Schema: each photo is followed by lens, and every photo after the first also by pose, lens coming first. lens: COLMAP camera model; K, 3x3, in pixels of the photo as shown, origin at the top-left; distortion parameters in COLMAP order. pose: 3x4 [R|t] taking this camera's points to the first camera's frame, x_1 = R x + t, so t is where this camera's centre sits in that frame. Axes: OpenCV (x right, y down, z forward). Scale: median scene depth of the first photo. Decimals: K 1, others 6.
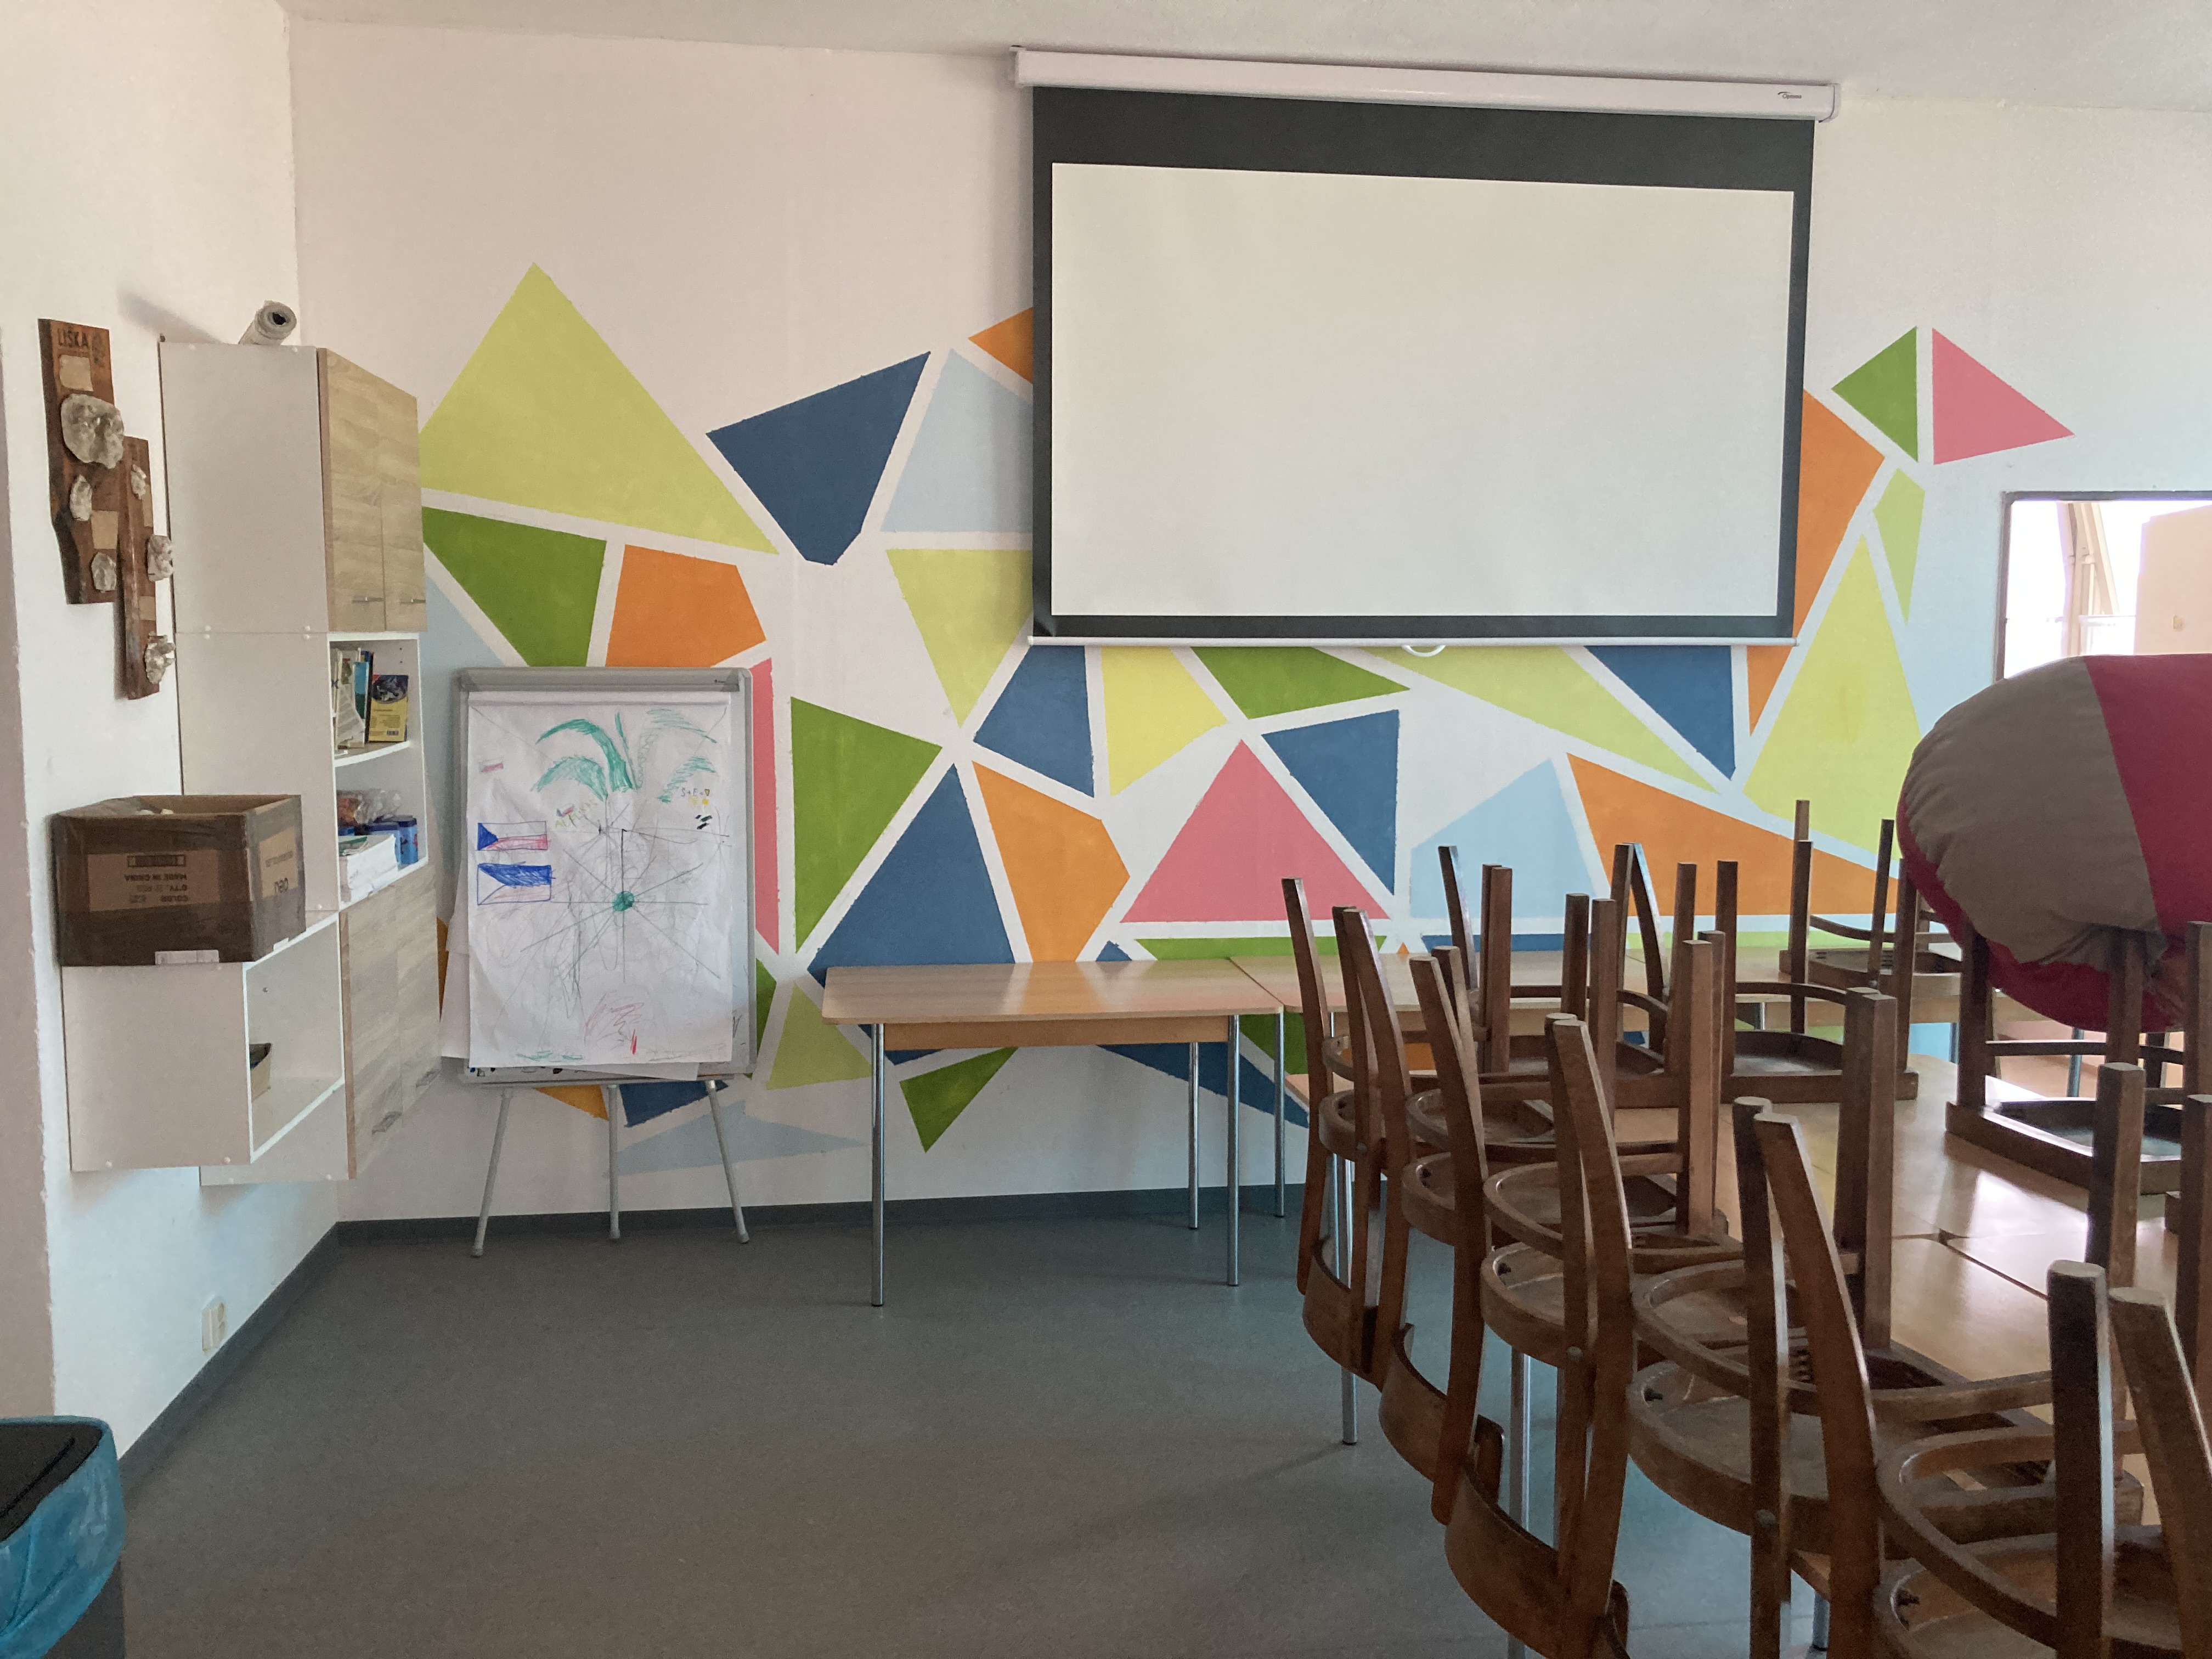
lens RADIAL K [[1817.5, 0, 1105.9], [0, 1817.5, 817.8], [0, 0, 1]] dist [0.078354, -0.000787]
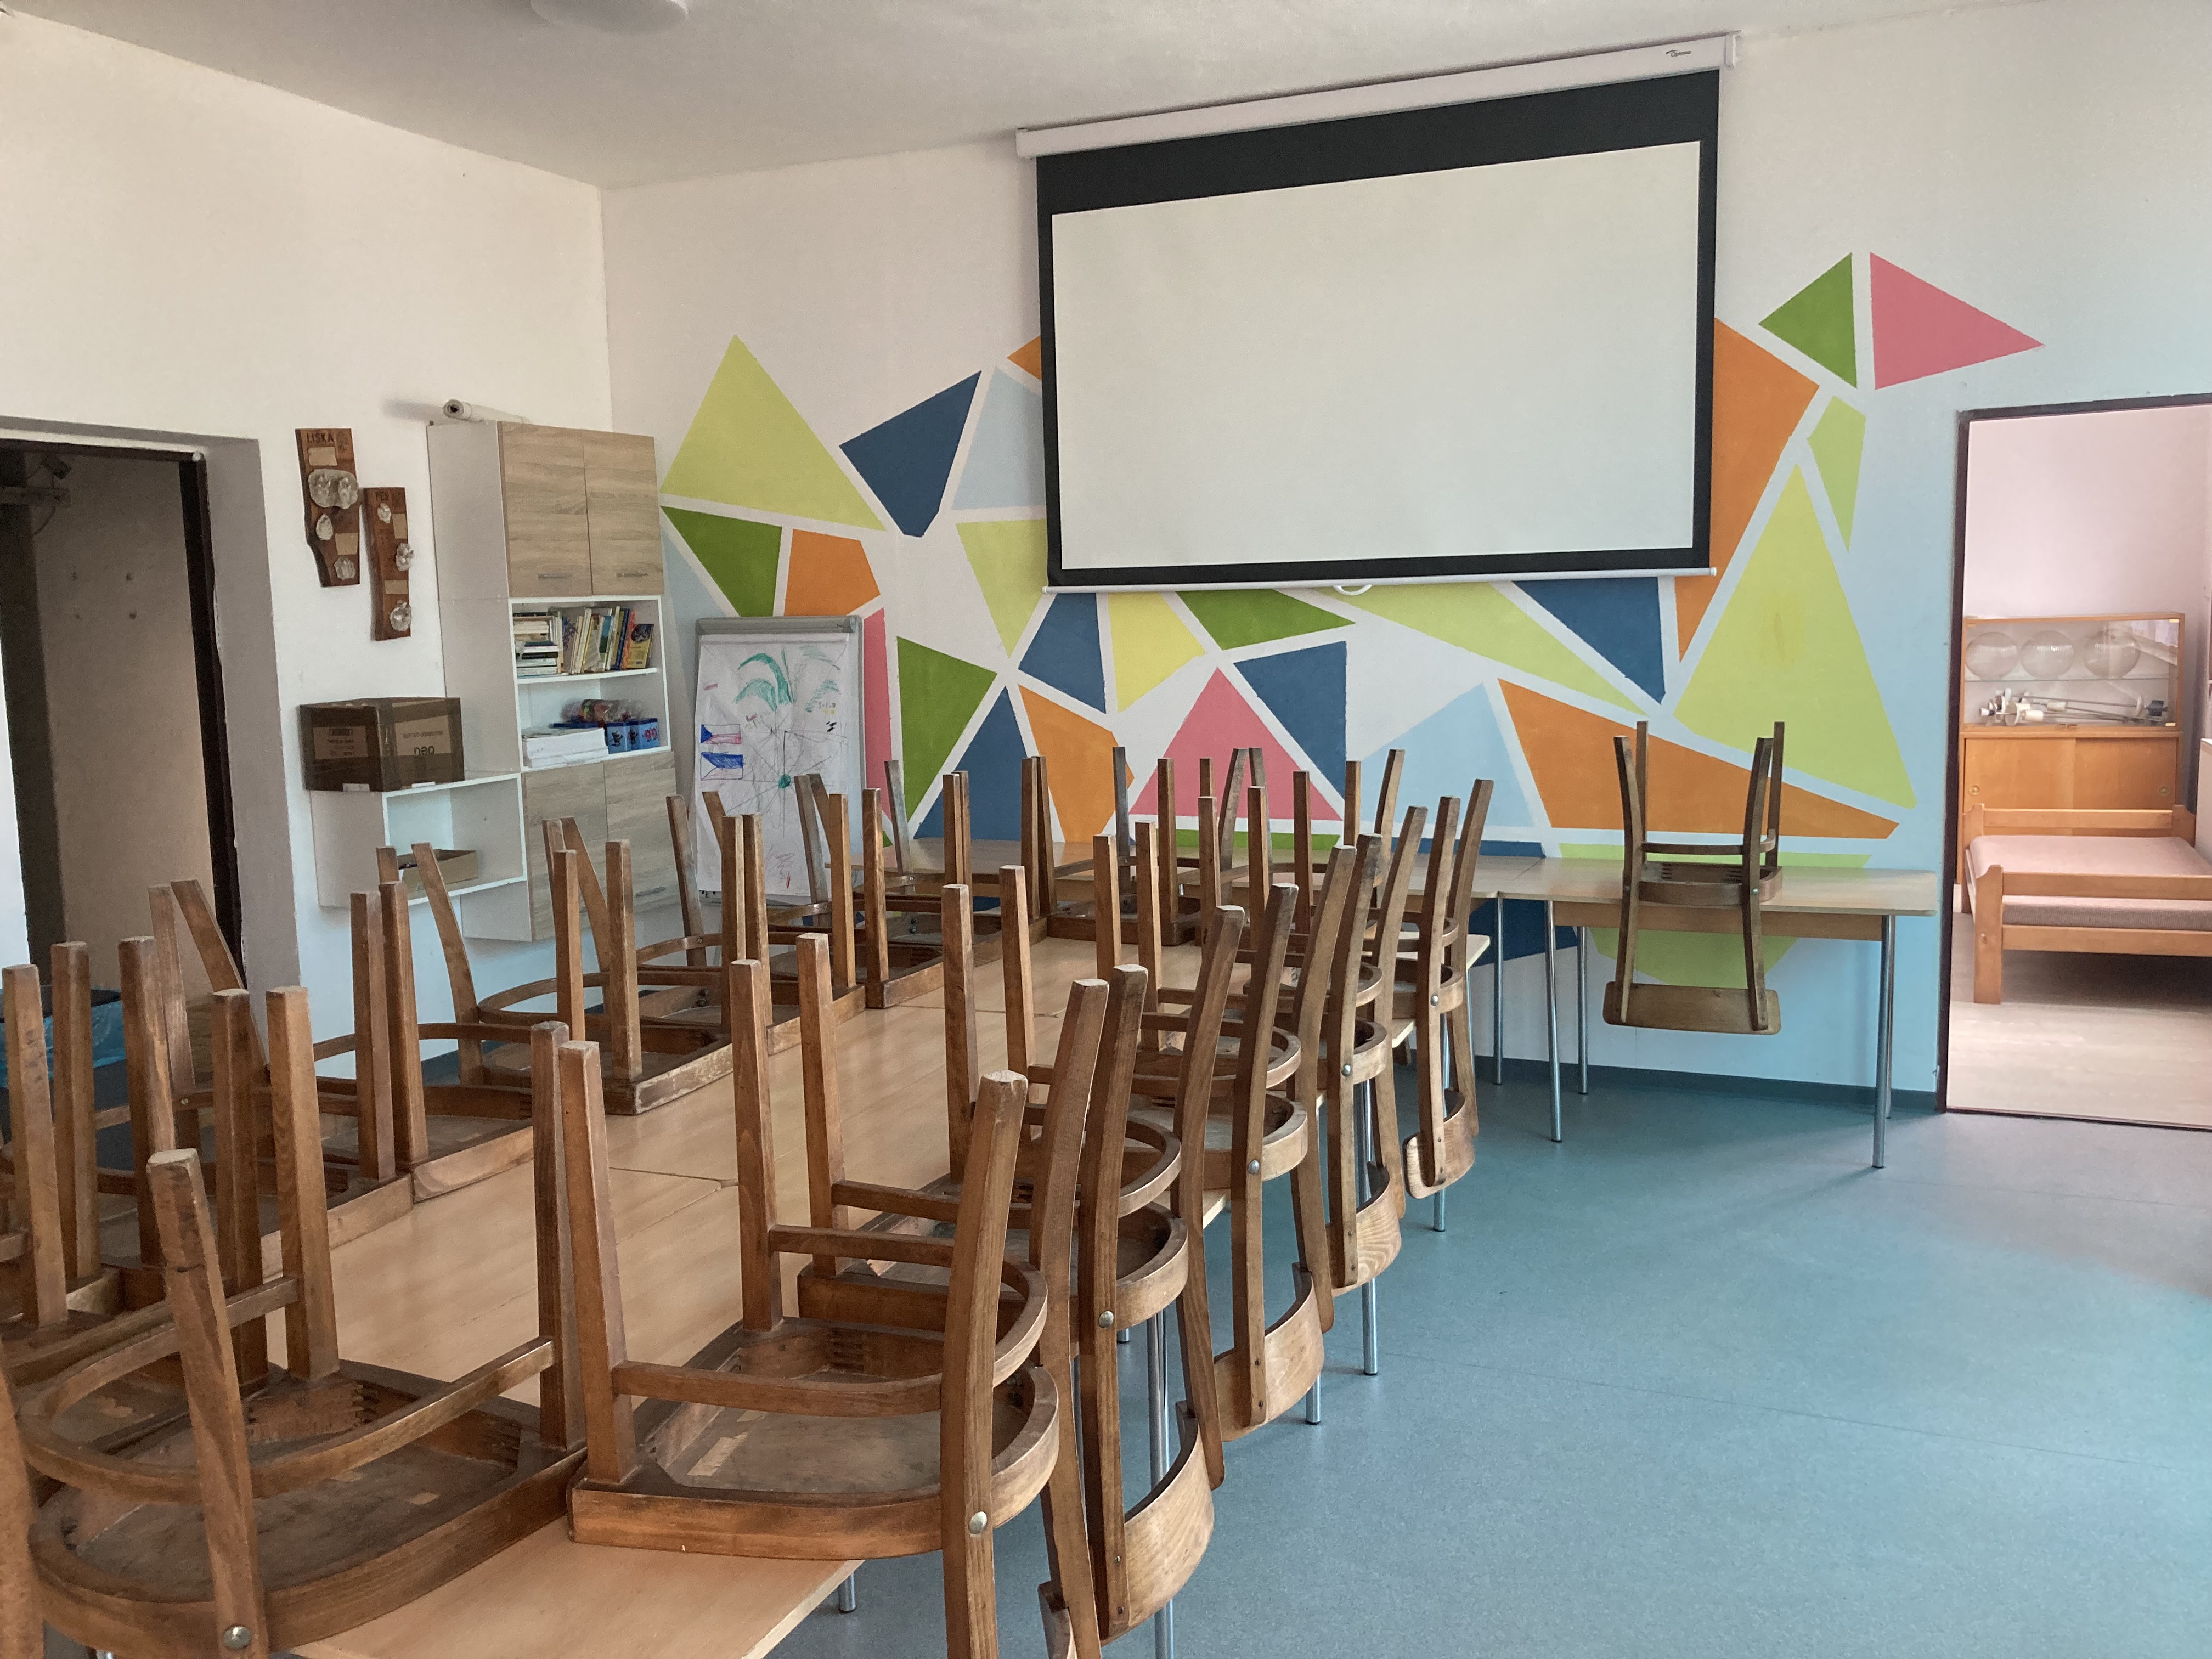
lens RADIAL K [[1817.5, 0, 1099.8], [0, 1817.5, 834.1], [0, 0, 1]] dist [0.078354, -0.000787]
pose [[0.856733, 0.044624, -0.513827, 0.654853], [-0.023236, 0.998578, 0.047980, 0.012315], [0.515237, -0.029166, 0.856551, -0.088873]]
